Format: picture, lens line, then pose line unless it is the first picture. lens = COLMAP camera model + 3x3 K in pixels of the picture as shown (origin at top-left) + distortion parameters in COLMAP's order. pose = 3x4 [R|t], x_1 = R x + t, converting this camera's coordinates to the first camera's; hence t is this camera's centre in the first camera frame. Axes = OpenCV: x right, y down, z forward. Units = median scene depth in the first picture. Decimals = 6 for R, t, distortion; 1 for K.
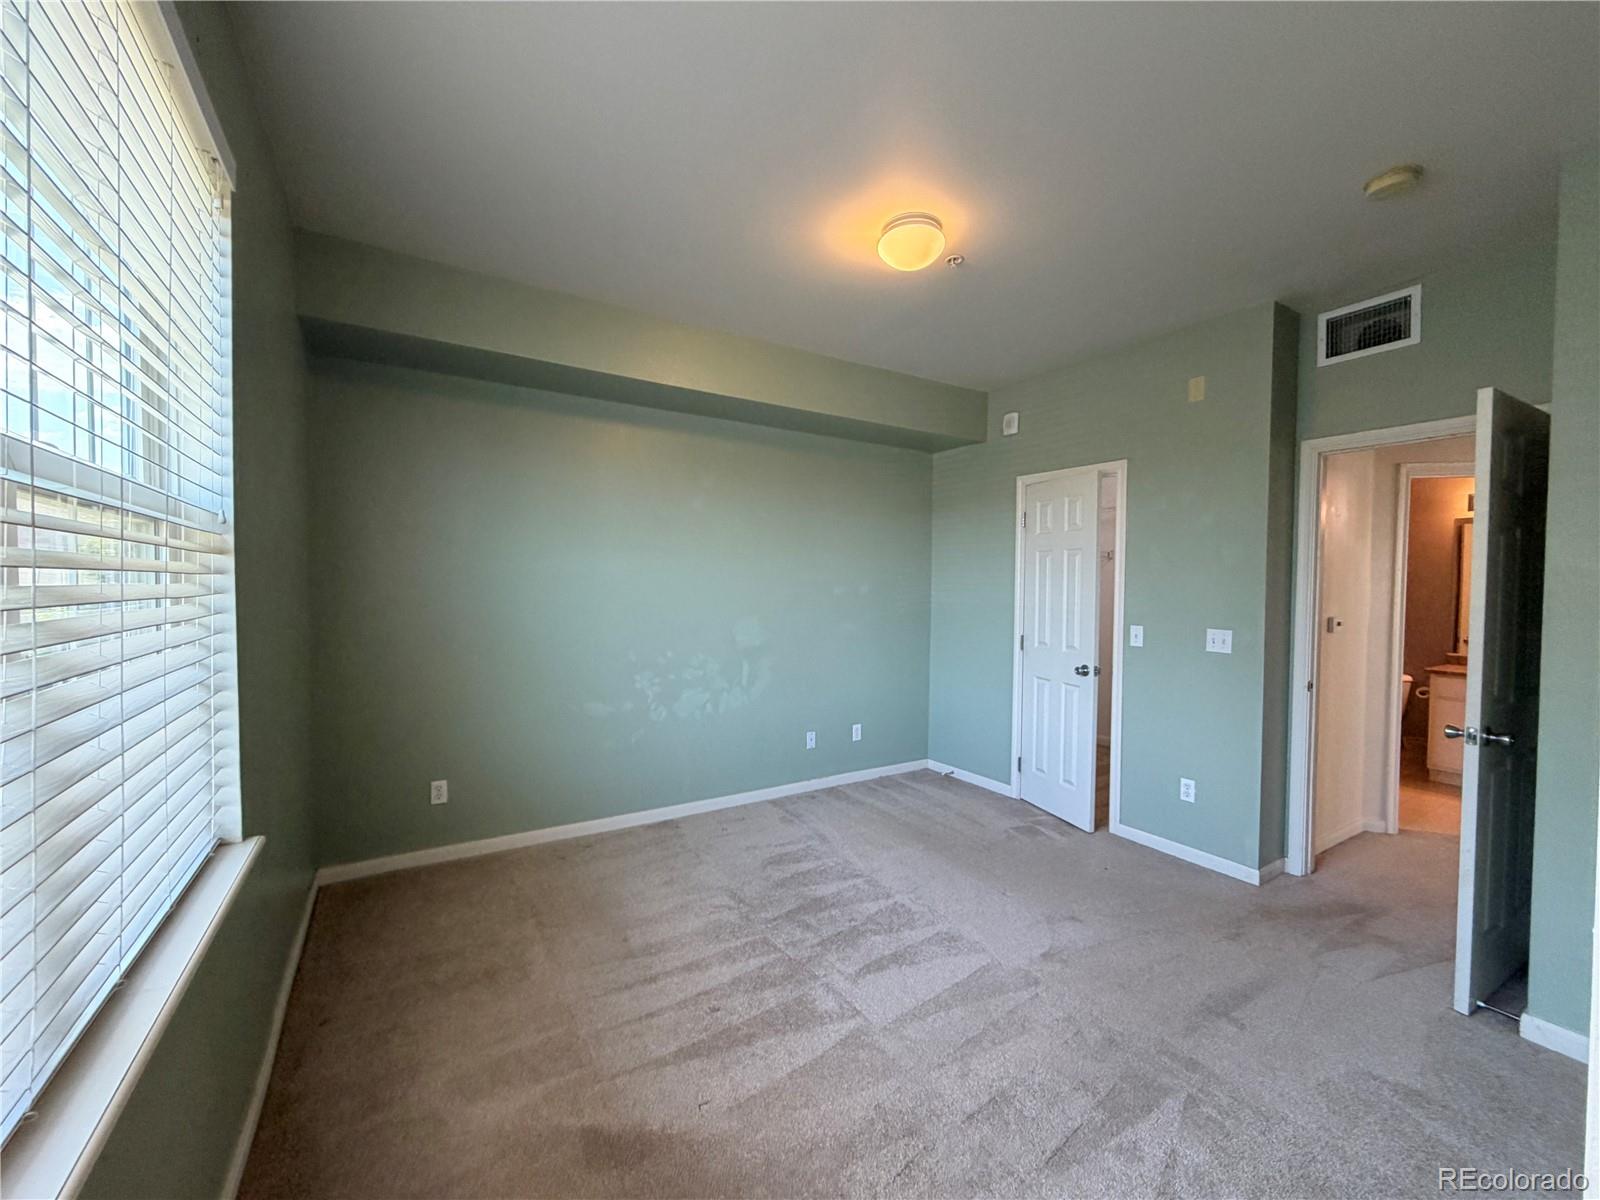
lens RADIAL K [[640.4, 0, 794.5], [0, 640.4, 599.5], [0, 0, 1]] dist [0.000925, -0.000208]
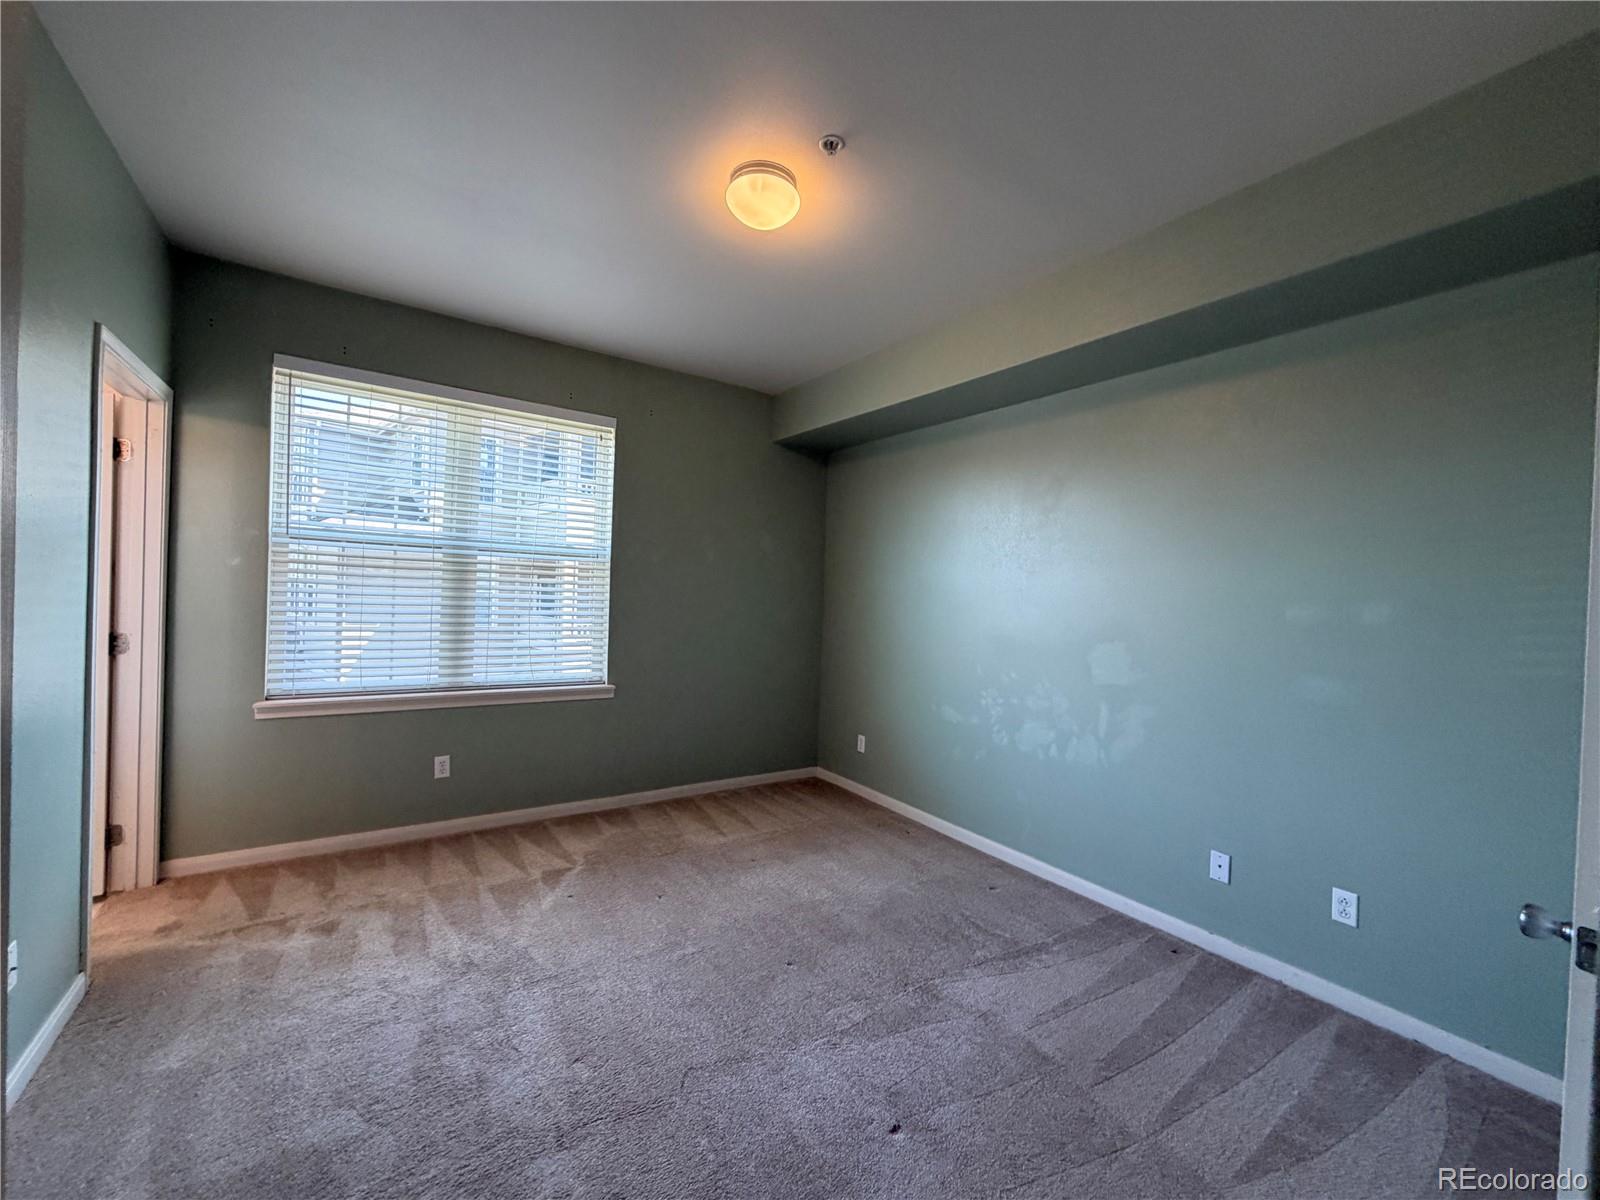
lens RADIAL K [[640.4, 0, 794.5], [0, 640.4, 599.5], [0, 0, 1]] dist [0.000925, -0.000208]
pose [[0.039993, 0.000652, -0.999200, 0.654298], [-0.065599, 0.997844, -0.001974, 0.003034], [0.997044, 0.065625, 0.039950, 0.630590]]
